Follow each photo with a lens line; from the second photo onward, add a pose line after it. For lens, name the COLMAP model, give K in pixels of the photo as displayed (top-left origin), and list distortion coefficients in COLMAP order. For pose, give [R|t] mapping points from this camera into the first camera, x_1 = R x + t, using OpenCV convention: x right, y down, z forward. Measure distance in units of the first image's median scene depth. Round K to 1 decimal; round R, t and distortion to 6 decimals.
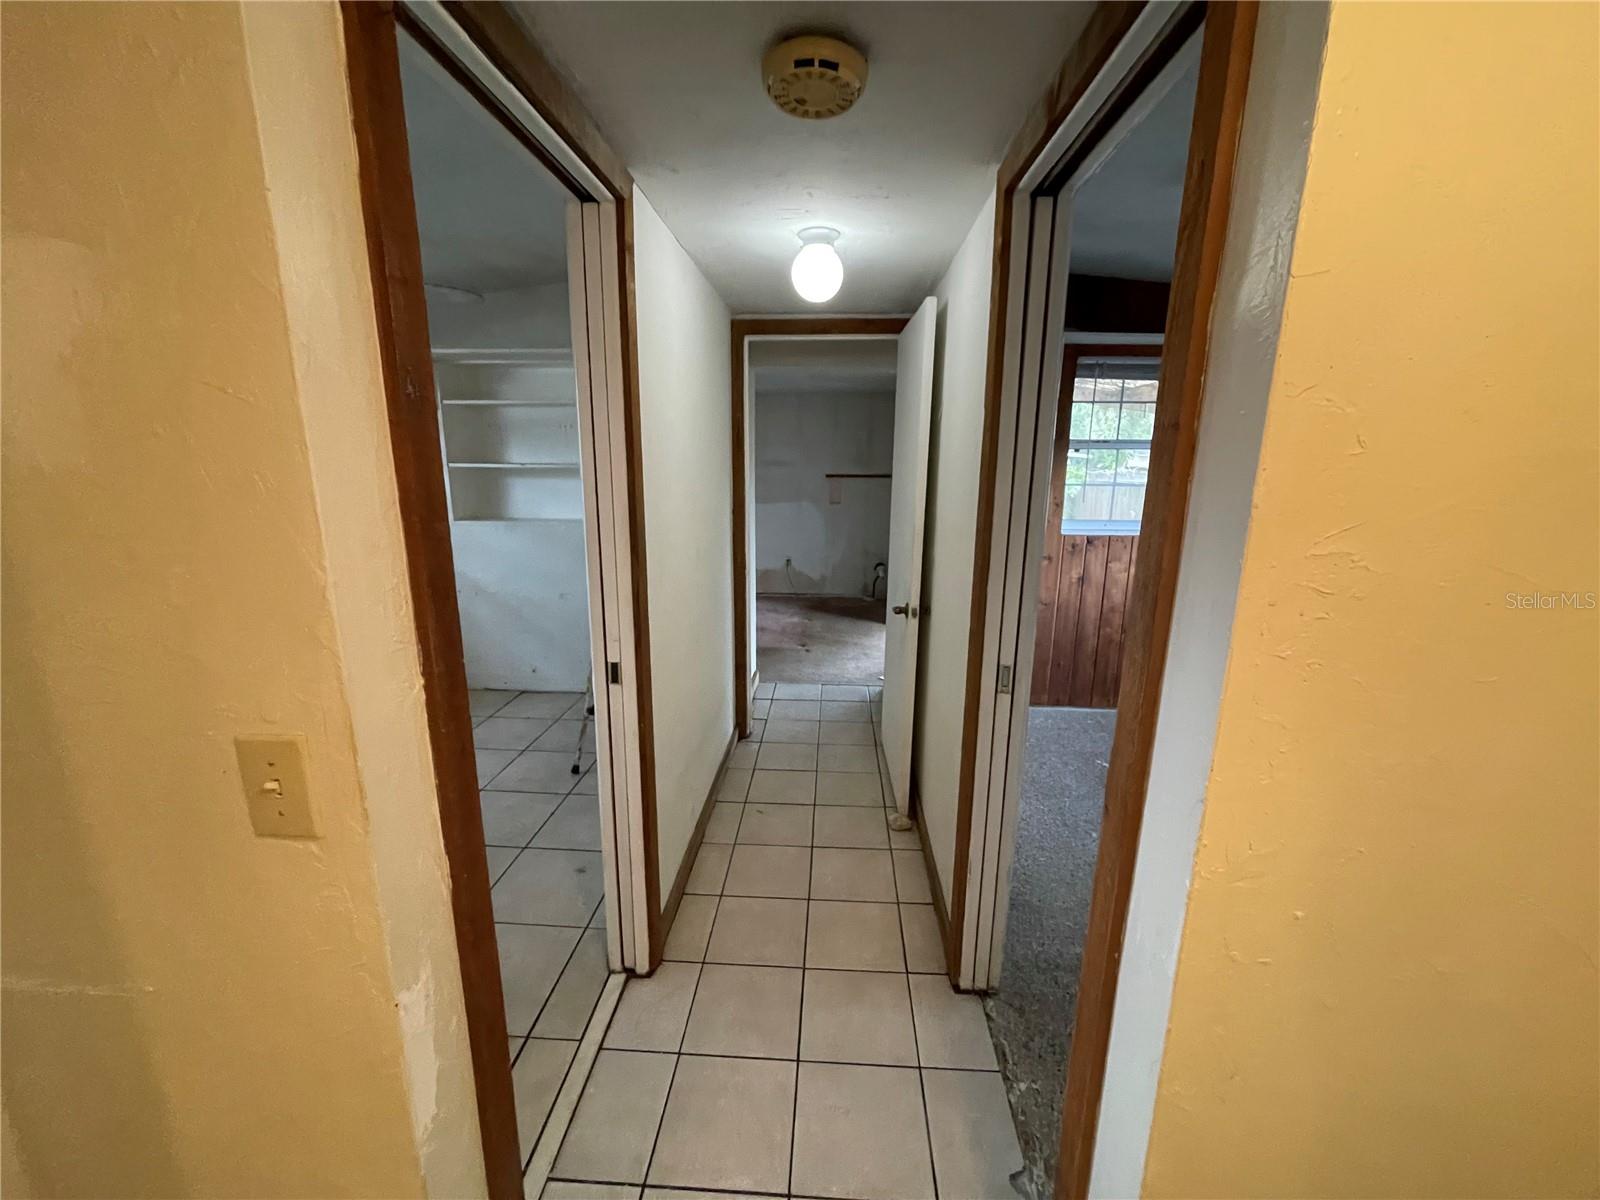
lens RADIAL K [[645.4, 0, 801.3], [0, 645.4, 600.0], [0, 0, 1]] dist [-0.001898, 0.000058]
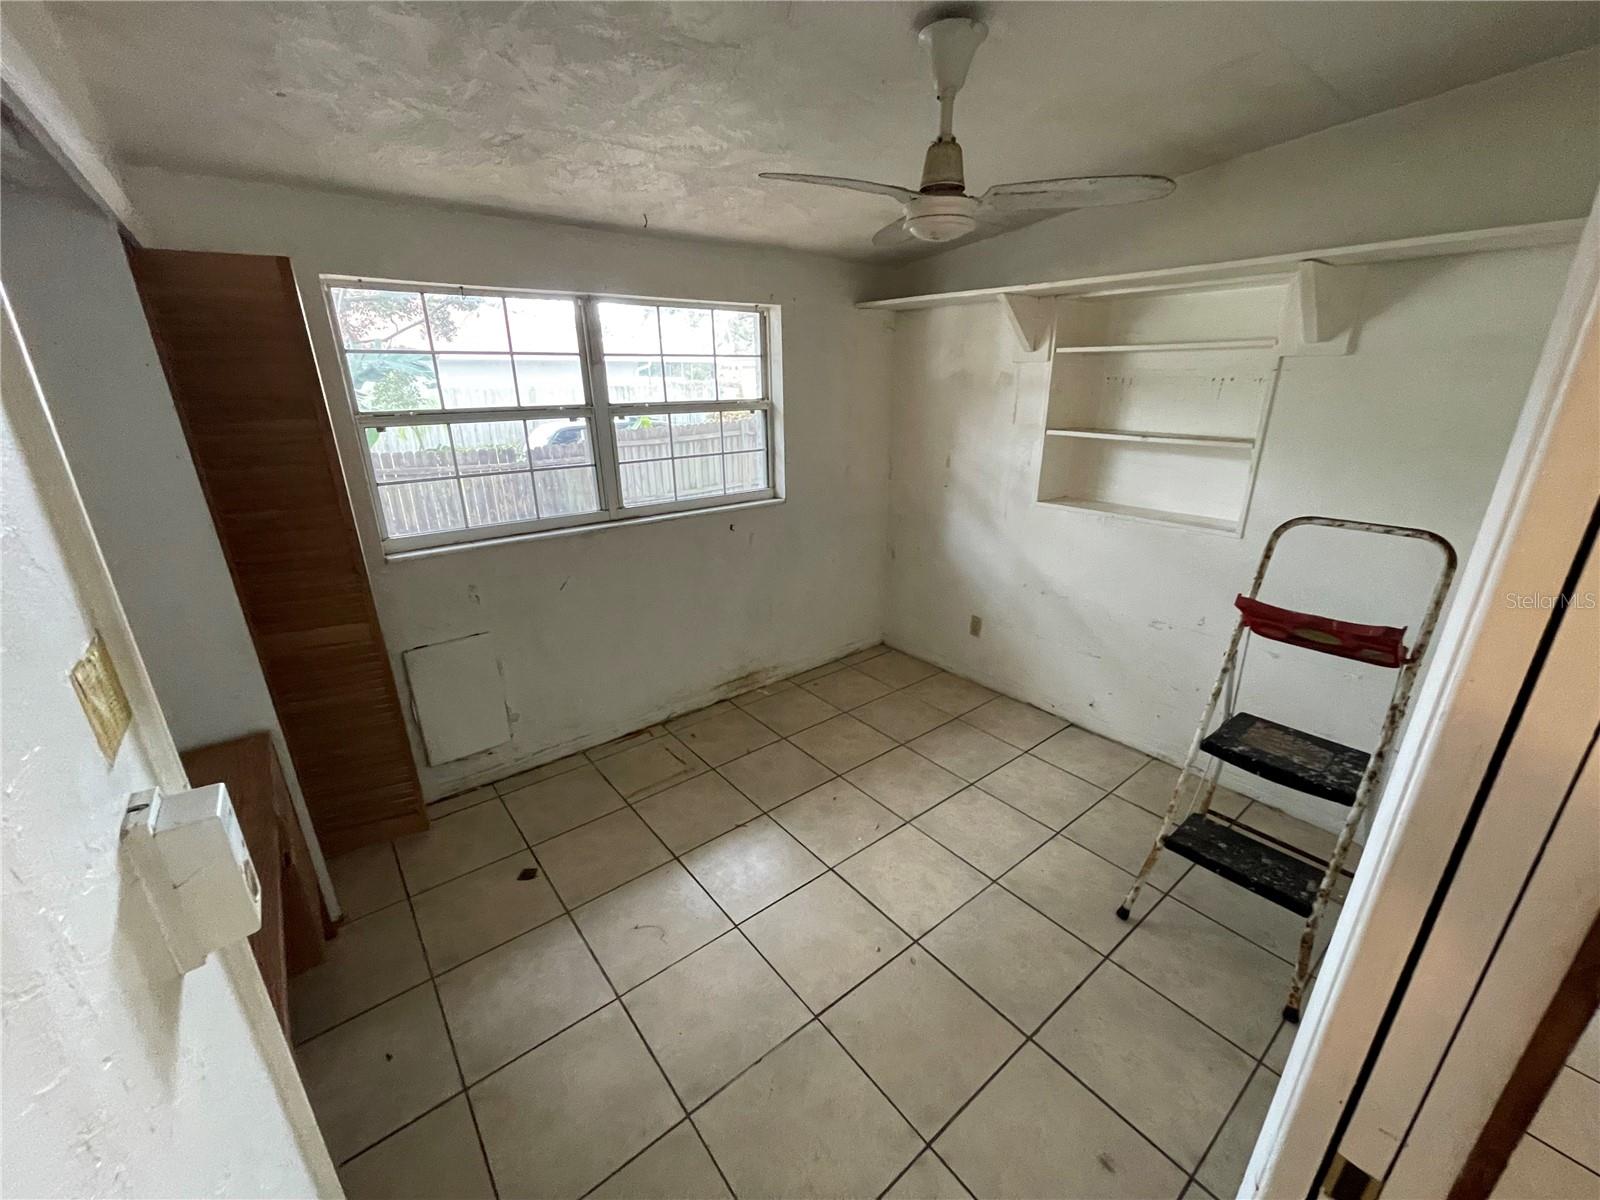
lens RADIAL K [[645.4, 0, 795.6], [0, 645.4, 604.2], [0, 0, 1]] dist [-0.001898, 0.000058]
pose [[0.666748, 0.234266, -0.707507, -0.138712], [-0.150264, 0.972073, 0.180261, -0.100180], [0.729978, -0.013876, 0.683330, 0.225525]]
